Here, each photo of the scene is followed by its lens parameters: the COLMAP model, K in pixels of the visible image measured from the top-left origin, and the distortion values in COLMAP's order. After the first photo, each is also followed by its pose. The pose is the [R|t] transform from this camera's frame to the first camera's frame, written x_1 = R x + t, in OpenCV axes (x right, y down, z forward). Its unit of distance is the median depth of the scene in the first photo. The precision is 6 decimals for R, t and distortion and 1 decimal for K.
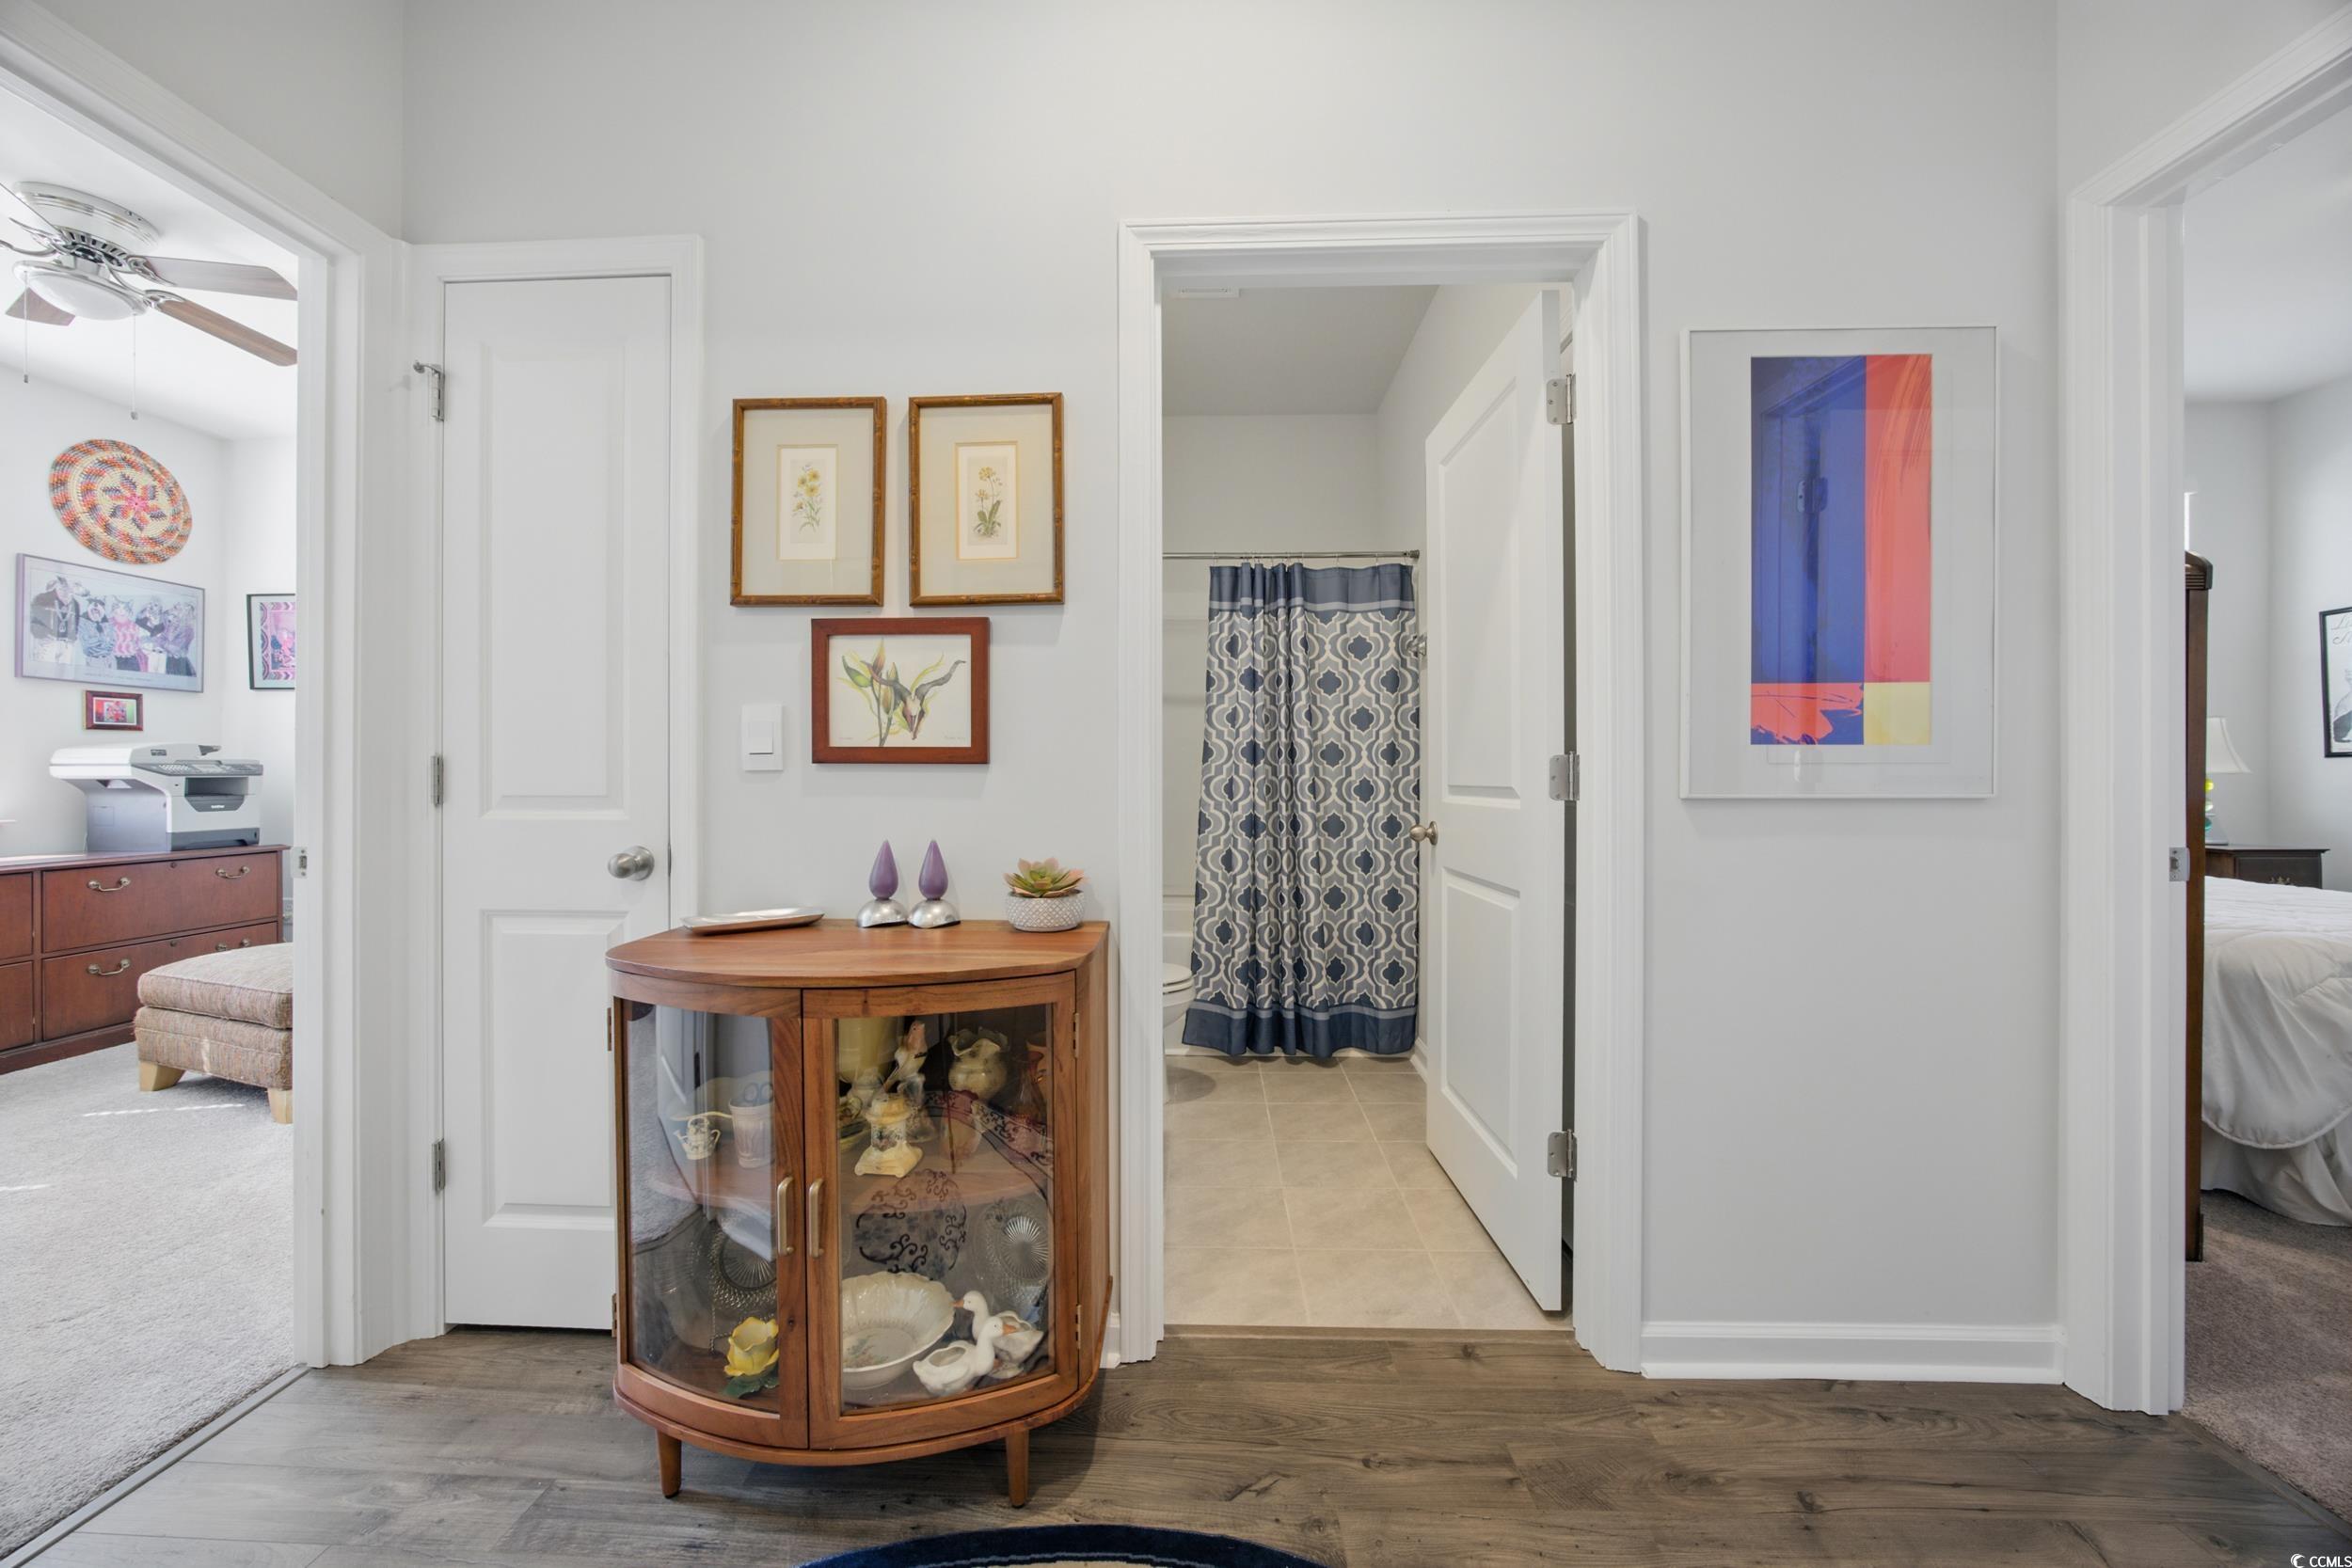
lens RADIAL K [[907.8, 0, 1176.0], [0, 907.8, 782.5], [0, 0, 1]] dist [-0.009902, 0.002630]
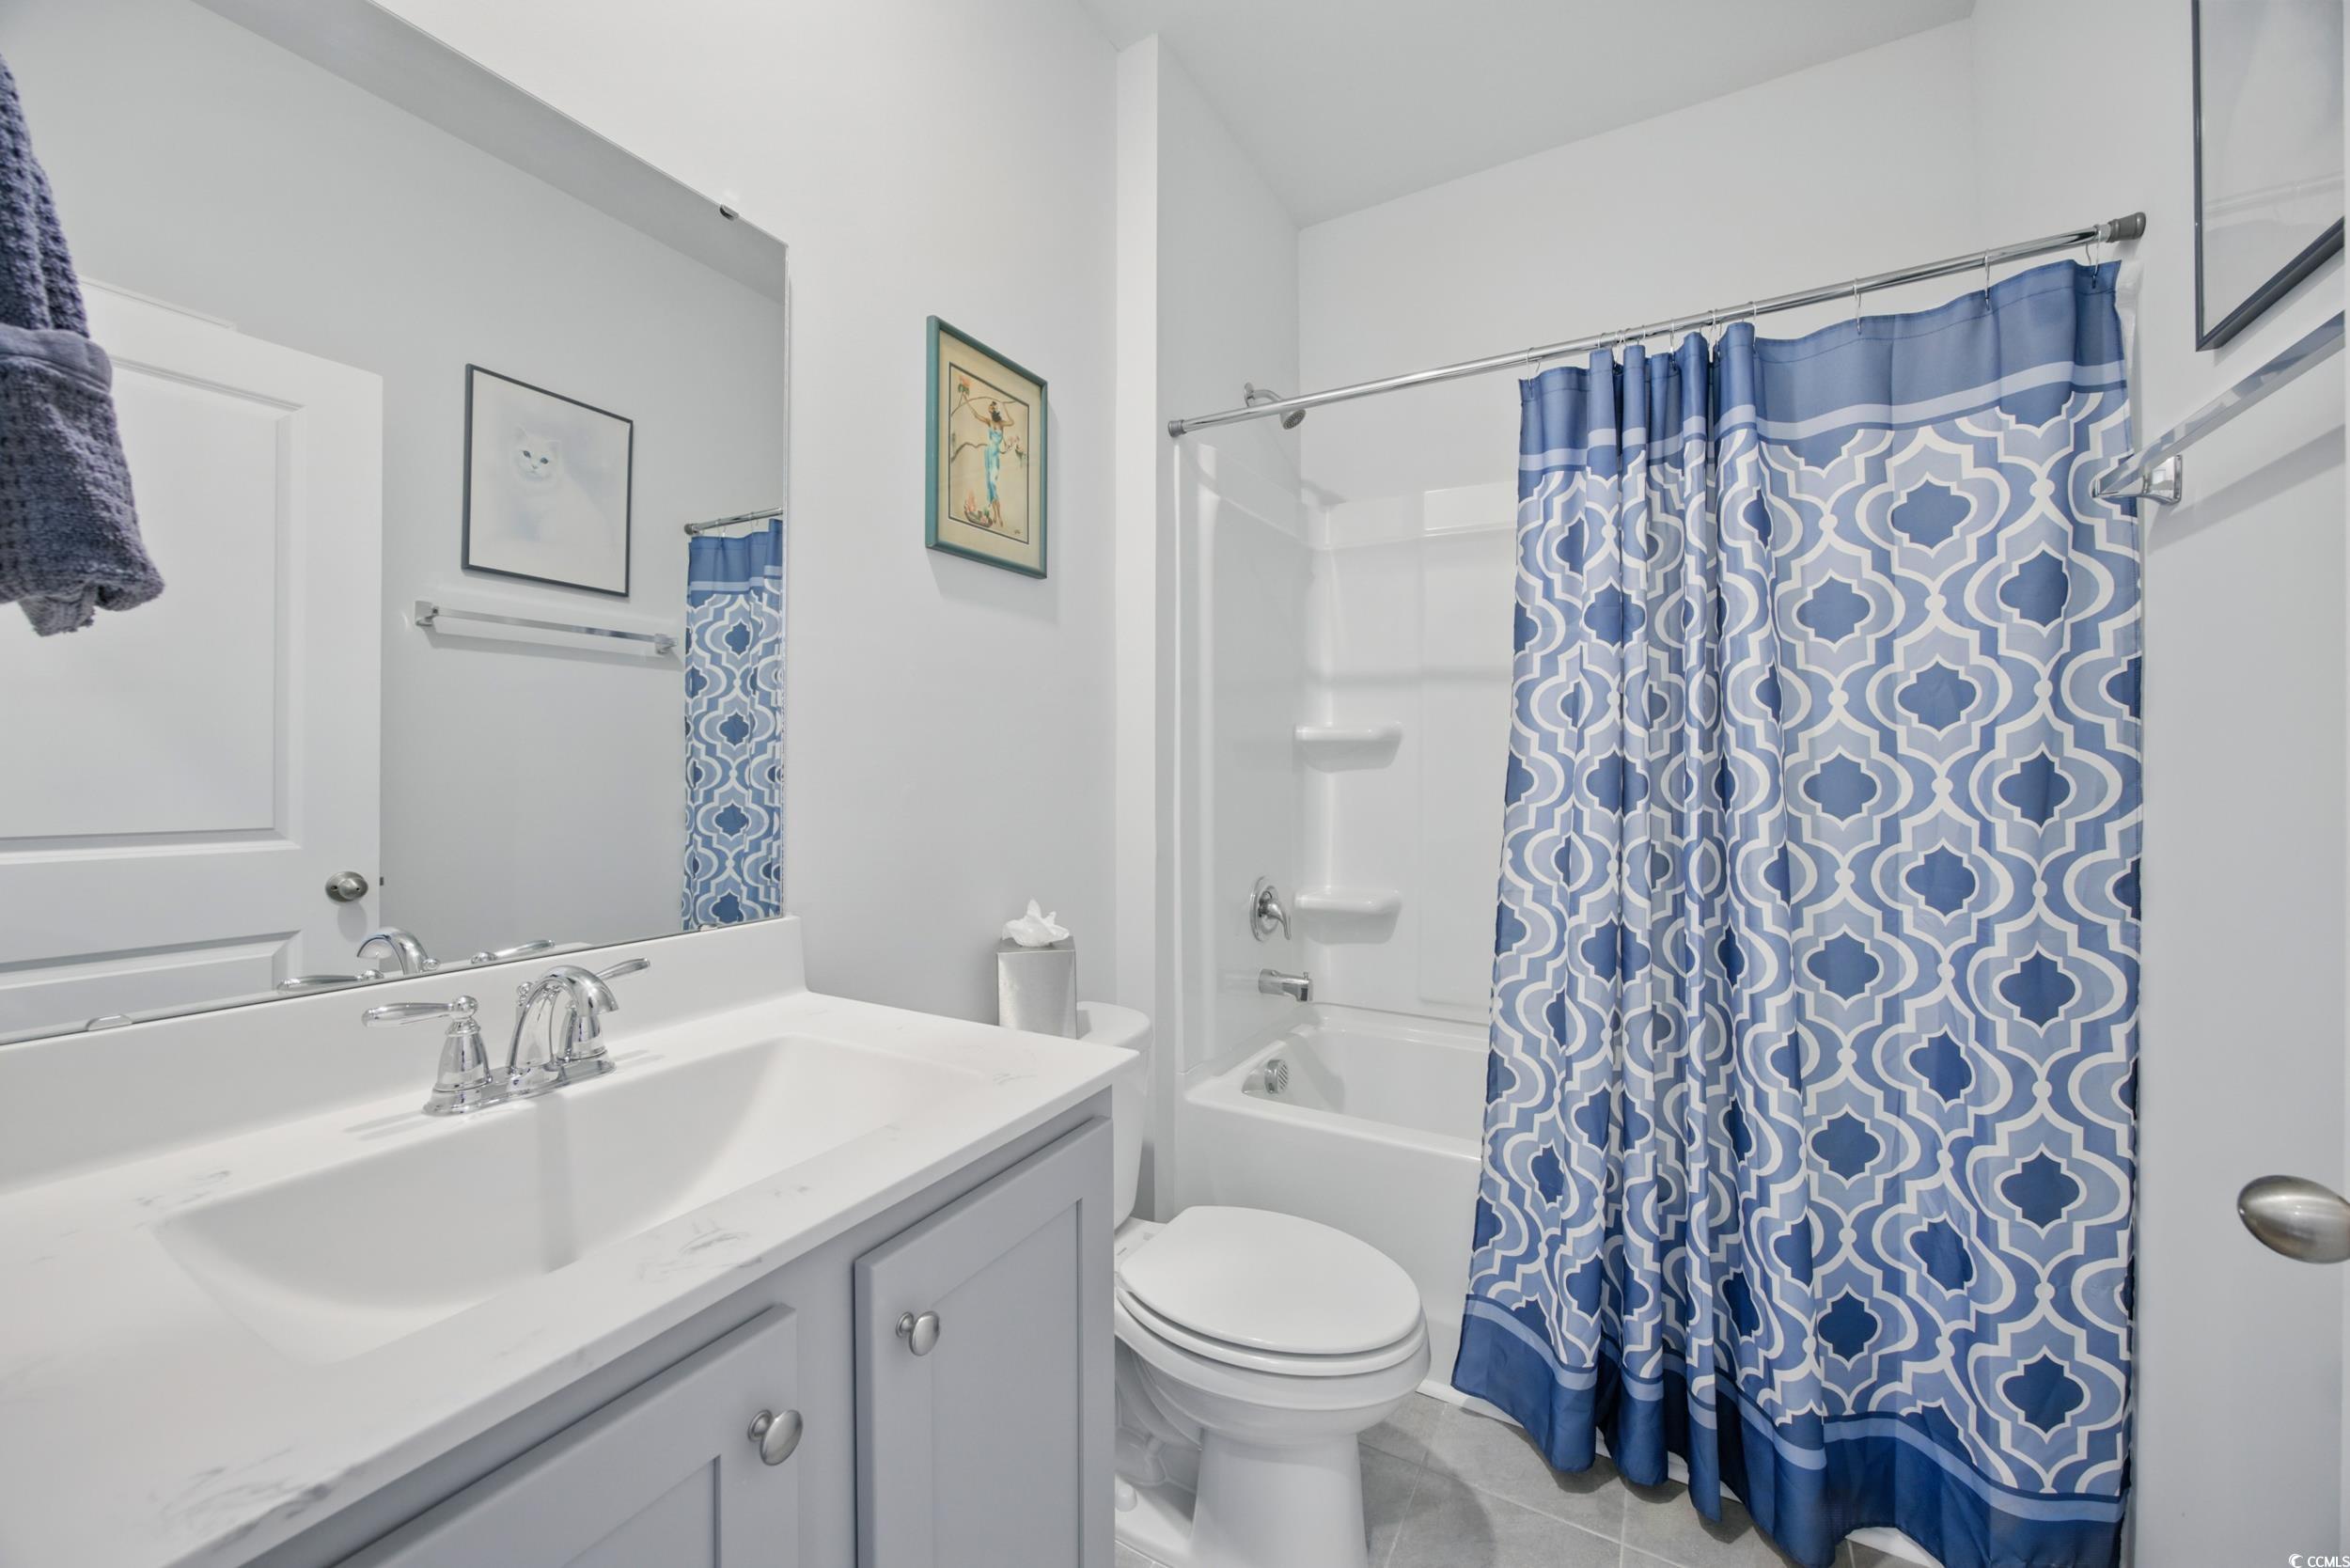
lens RADIAL K [[907.2, 0, 1164.1], [0, 907.2, 779.9], [0, 0, 1]] dist [-0.009902, 0.002630]
pose [[0.882125, 0.004720, -0.470992, 0.096805], [-0.005374, 0.999986, -0.000044, -0.032911], [0.470985, 0.002570, 0.882138, 0.509407]]
